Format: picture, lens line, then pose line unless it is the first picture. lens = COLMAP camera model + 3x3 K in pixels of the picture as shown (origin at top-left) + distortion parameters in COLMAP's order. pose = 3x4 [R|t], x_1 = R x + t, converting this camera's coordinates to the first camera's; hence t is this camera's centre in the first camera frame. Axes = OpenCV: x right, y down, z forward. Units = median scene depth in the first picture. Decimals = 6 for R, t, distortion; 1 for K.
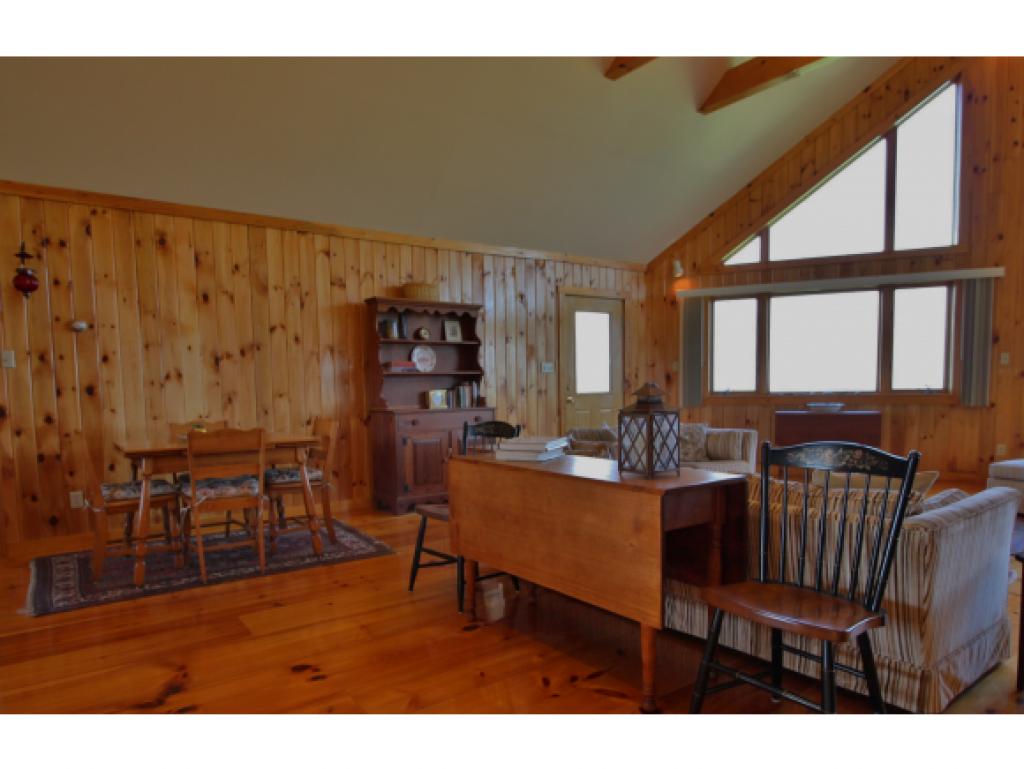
lens RADIAL K [[633.2, 0, 509.9], [0, 633.2, 438.9], [0, 0, 1]] dist [0.003502, -0.012381]
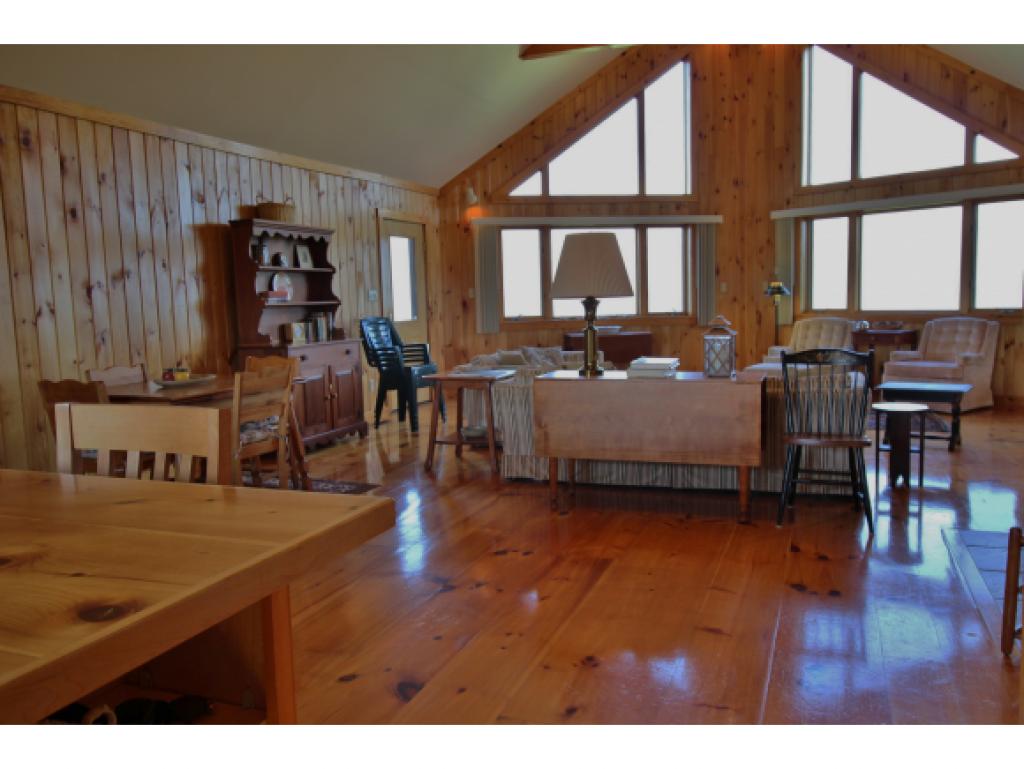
lens RADIAL K [[820.1, 0, 512.0], [0, 820.1, 384.5], [0, 0, 1]] dist [0.006469, -0.000491]
pose [[0.833773, -0.063168, 0.548481, -0.475816], [0.057935, 0.997959, 0.026864, -0.001592], [-0.549059, 0.009378, 0.835731, -0.139493]]
